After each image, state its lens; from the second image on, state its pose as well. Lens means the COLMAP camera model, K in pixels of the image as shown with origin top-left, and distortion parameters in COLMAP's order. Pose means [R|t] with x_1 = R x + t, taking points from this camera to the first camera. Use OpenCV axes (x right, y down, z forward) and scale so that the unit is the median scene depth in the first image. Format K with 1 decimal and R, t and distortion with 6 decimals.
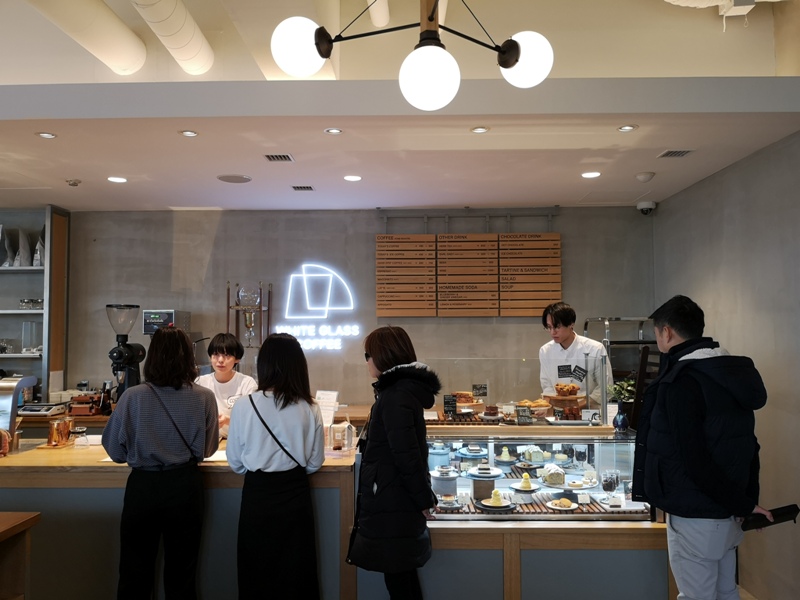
lens RADIAL K [[638.4, 0, 399.7], [0, 638.4, 305.3], [0, 0, 1]] dist [0.051405, -0.020761]
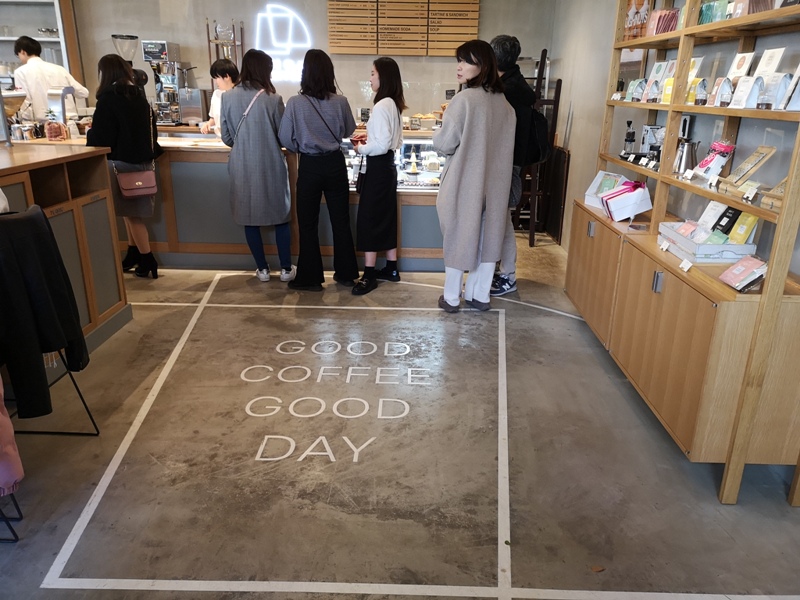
lens RADIAL K [[638.4, 0, 399.5], [0, 638.4, 306.9], [0, 0, 1]] dist [0.051405, -0.020761]
pose [[0.999735, 0.022762, 0.003551, 0.107908], [-0.022509, 0.932371, 0.360802, 0.023004], [0.004902, -0.360786, 0.932636, -0.348793]]
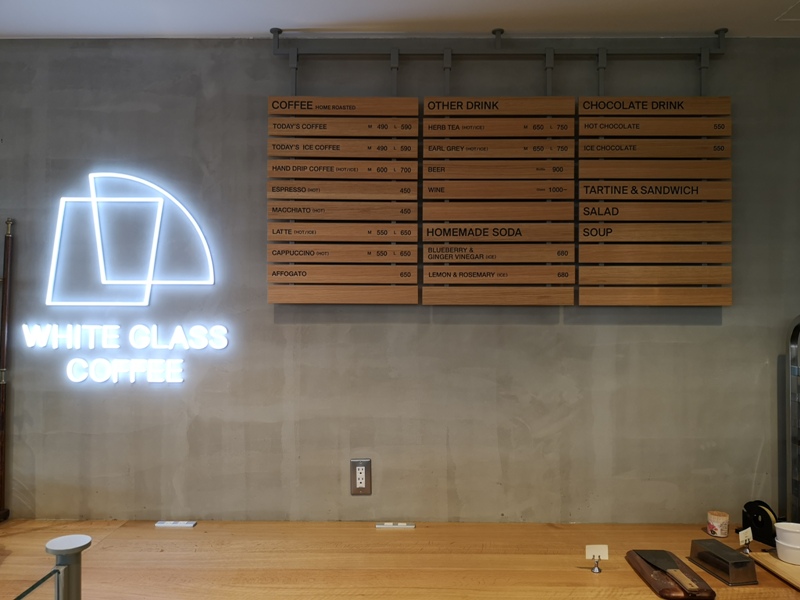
lens RADIAL K [[638.4, 0, 399.5], [0, 638.4, 298.9], [0, 0, 1]] dist [0.051405, -0.020761]
pose [[0.999869, 0.008428, 0.013811, 0.039561], [-0.008784, 0.999624, 0.025966, 0.003626], [-0.013587, -0.026084, 0.999567, 0.596758]]
